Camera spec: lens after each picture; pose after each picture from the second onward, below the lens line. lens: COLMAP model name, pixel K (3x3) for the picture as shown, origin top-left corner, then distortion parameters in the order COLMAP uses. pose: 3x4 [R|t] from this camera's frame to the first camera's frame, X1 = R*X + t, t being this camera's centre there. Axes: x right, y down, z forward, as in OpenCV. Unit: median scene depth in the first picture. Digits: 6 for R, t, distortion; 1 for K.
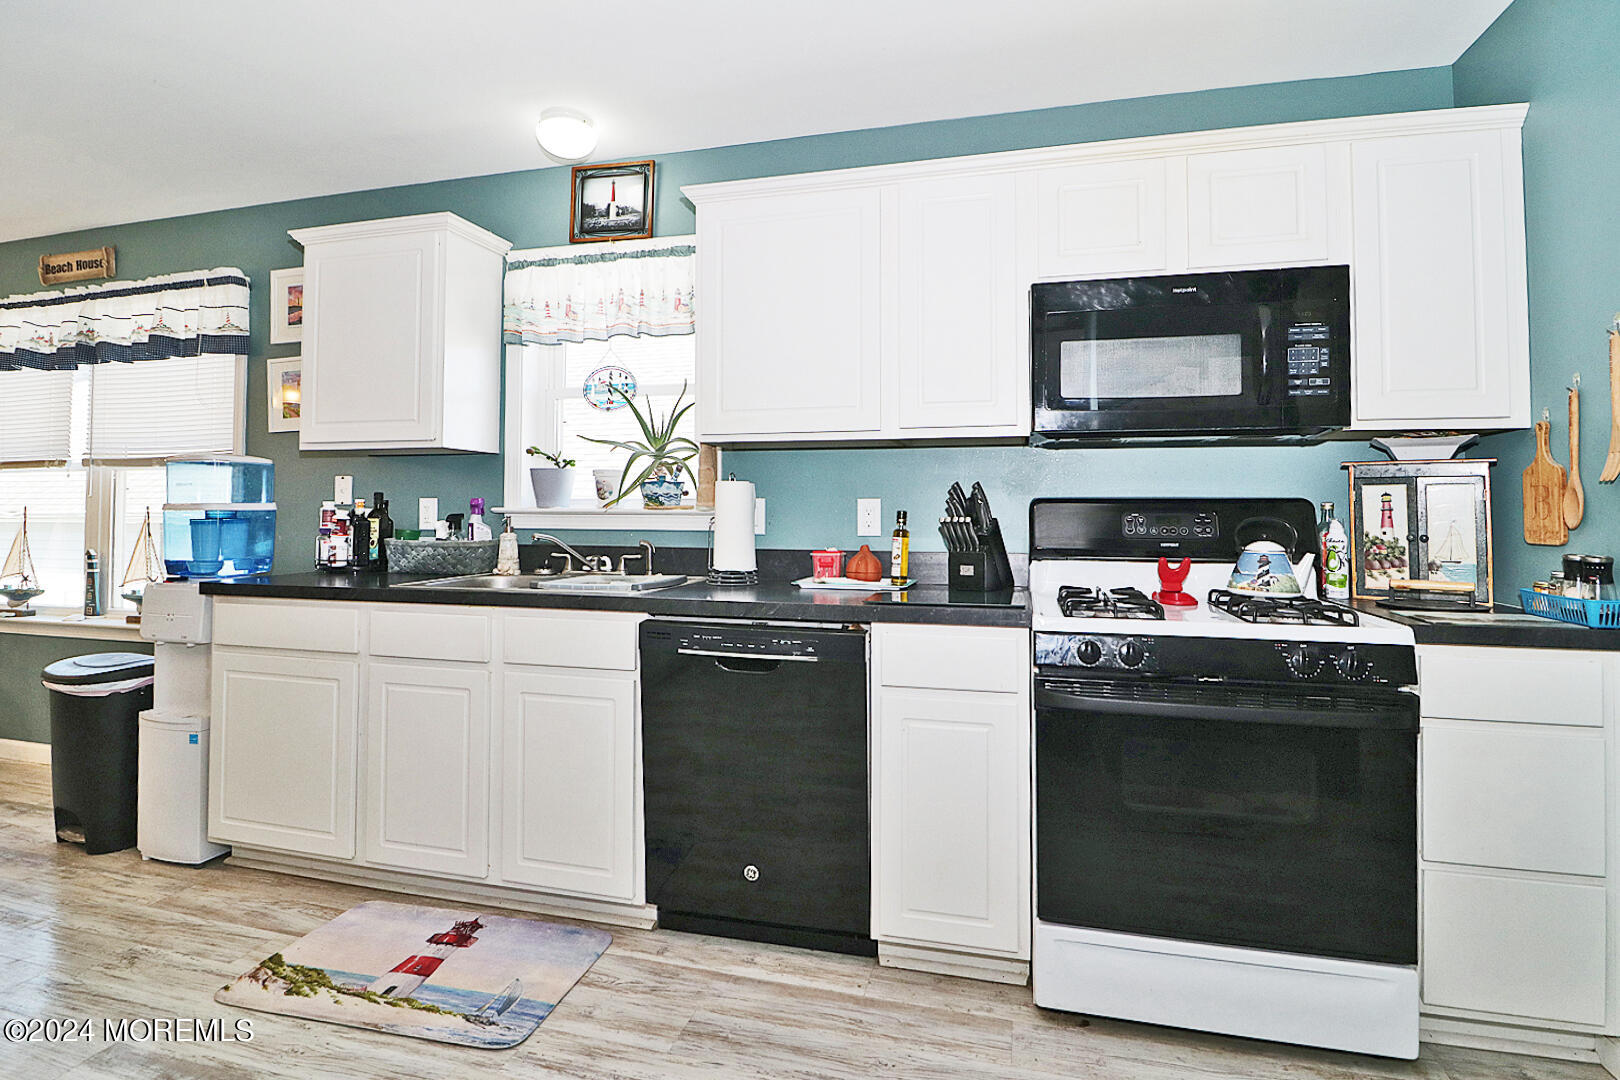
lens RADIAL K [[778.5, 0, 813.1], [0, 778.5, 487.6], [0, 0, 1]] dist [-0.000213, -0.012661]
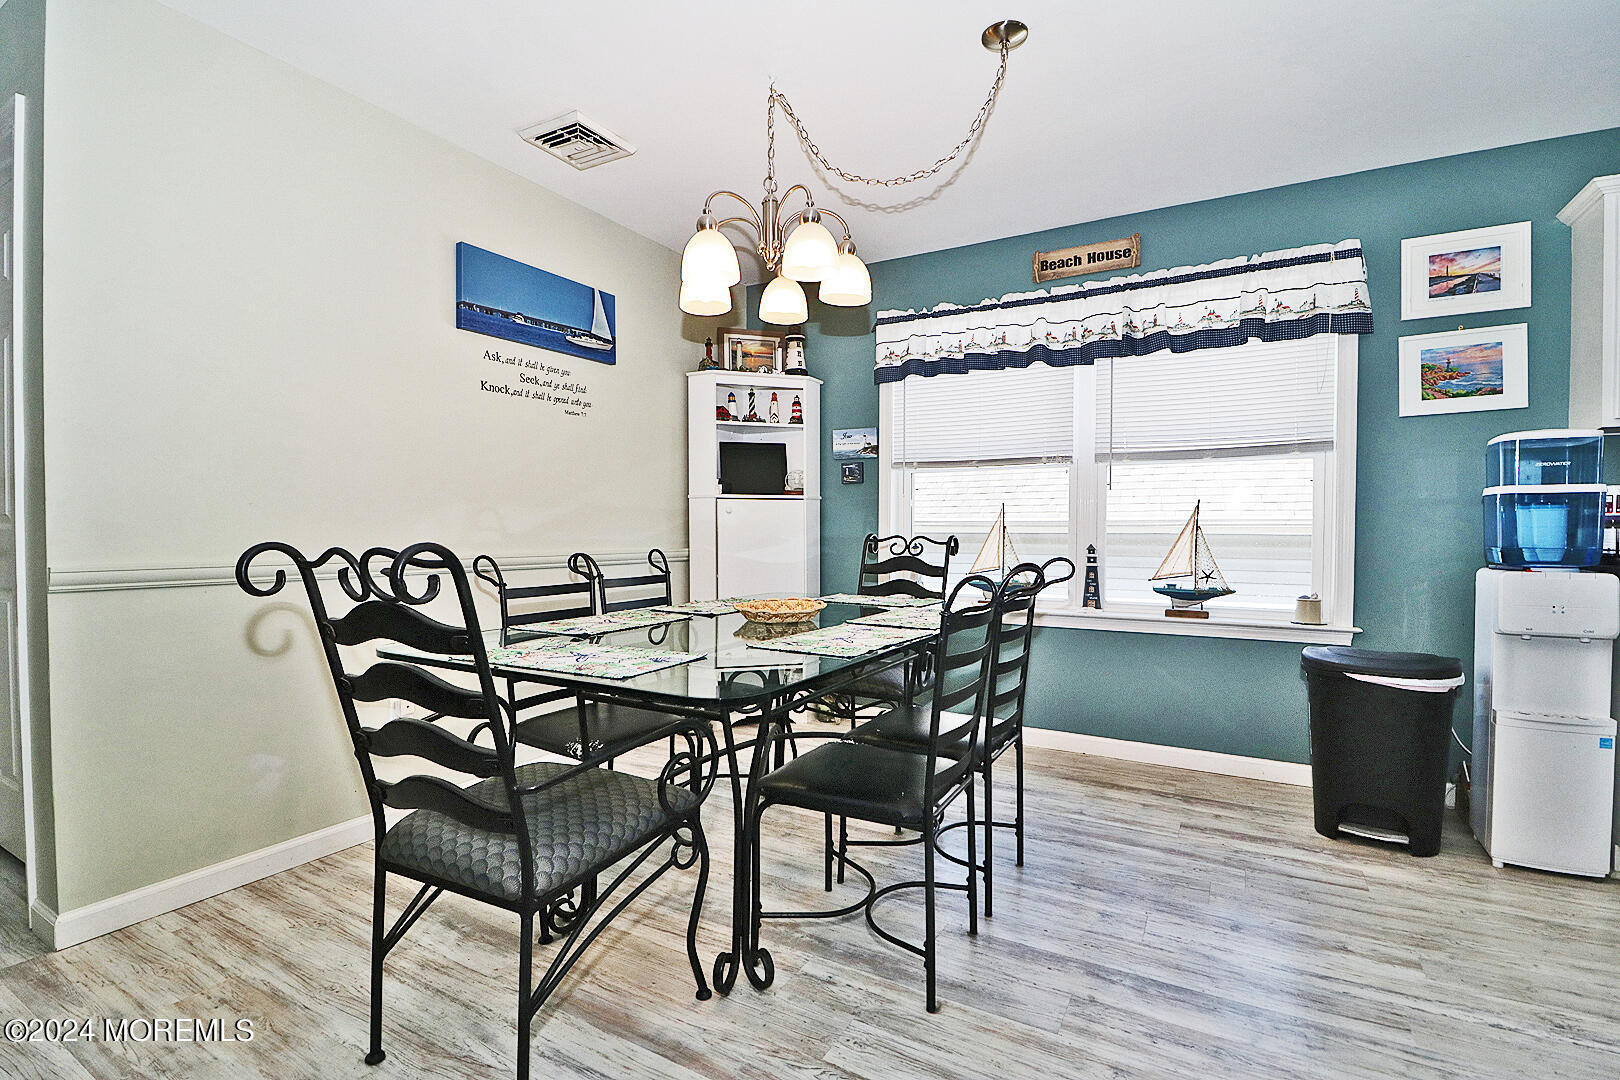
lens RADIAL K [[746.8, 0, 807.9], [0, 746.8, 545.5], [0, 0, 1]] dist [0.000510, -0.013994]
pose [[0.964701, 0.007464, -0.263242, -1.327530], [0.006388, 0.998641, 0.051723, 0.037612], [0.263271, -0.051579, 0.963342, -0.057535]]
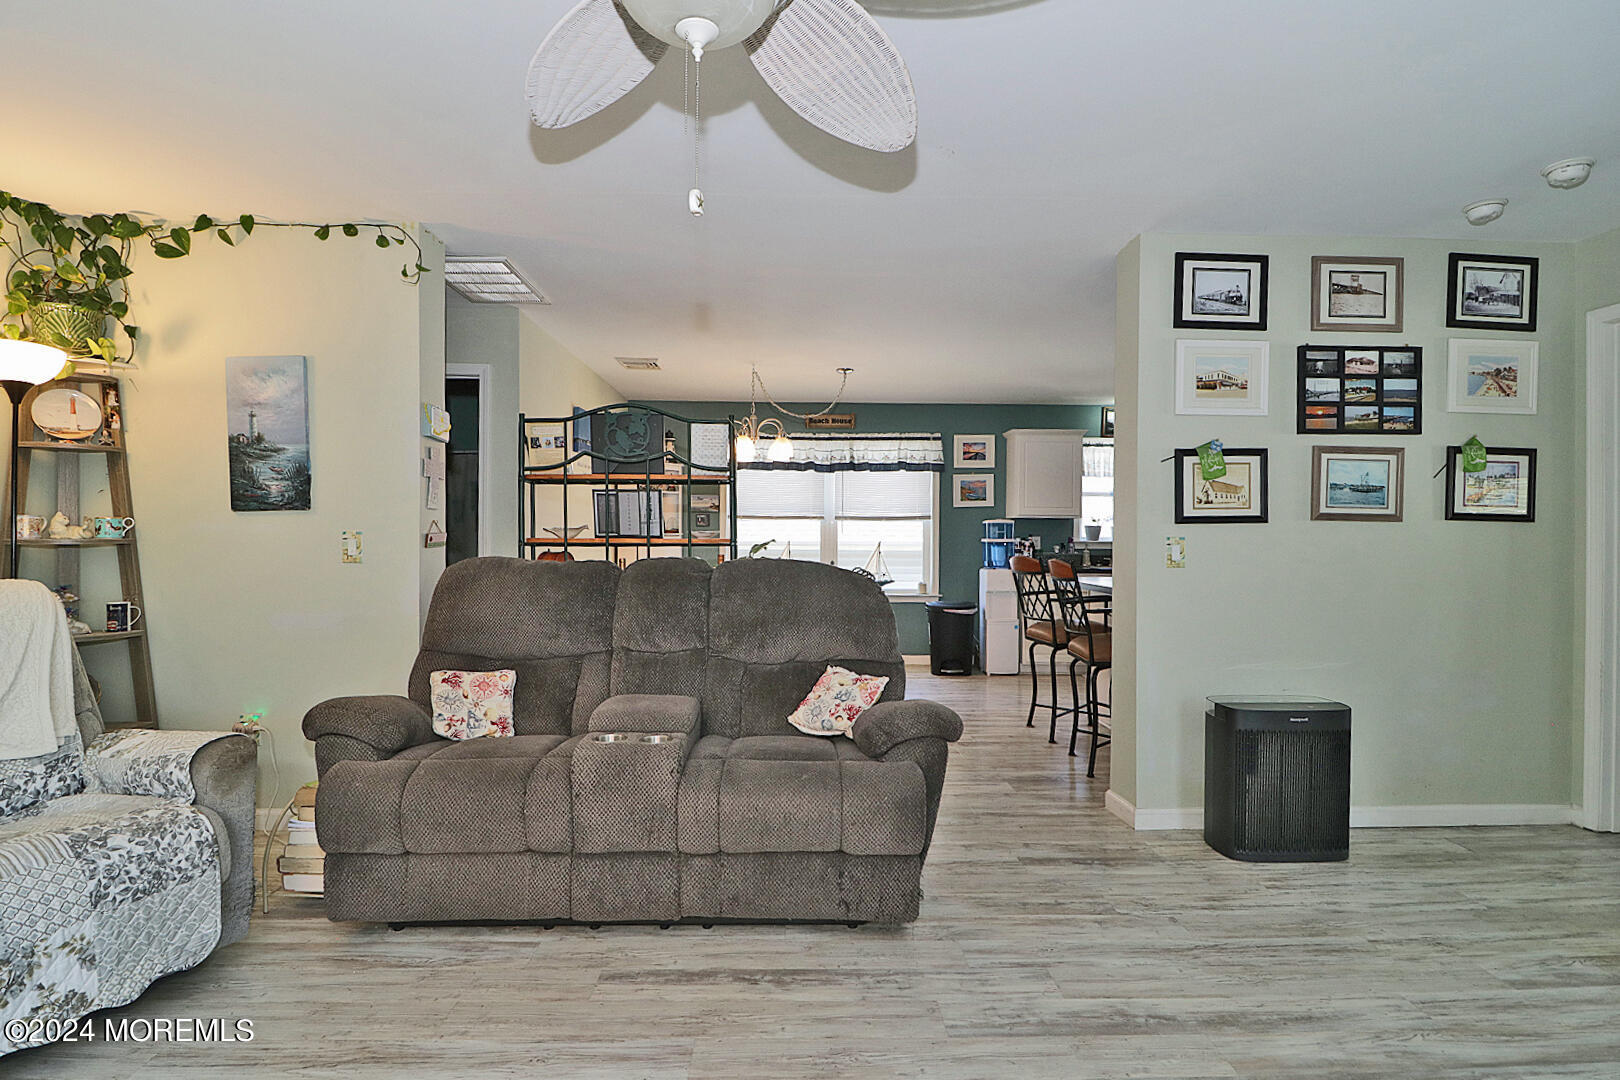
lens RADIAL K [[797.8, 0, 806.5], [0, 797.8, 540.9], [0, 0, 1]] dist [-0.000848, -0.013058]
pose [[0.960581, 0.002199, 0.277991, -2.032984], [-0.011780, 0.999393, 0.032798, -0.050300], [-0.277750, -0.034780, 0.960023, -1.291196]]
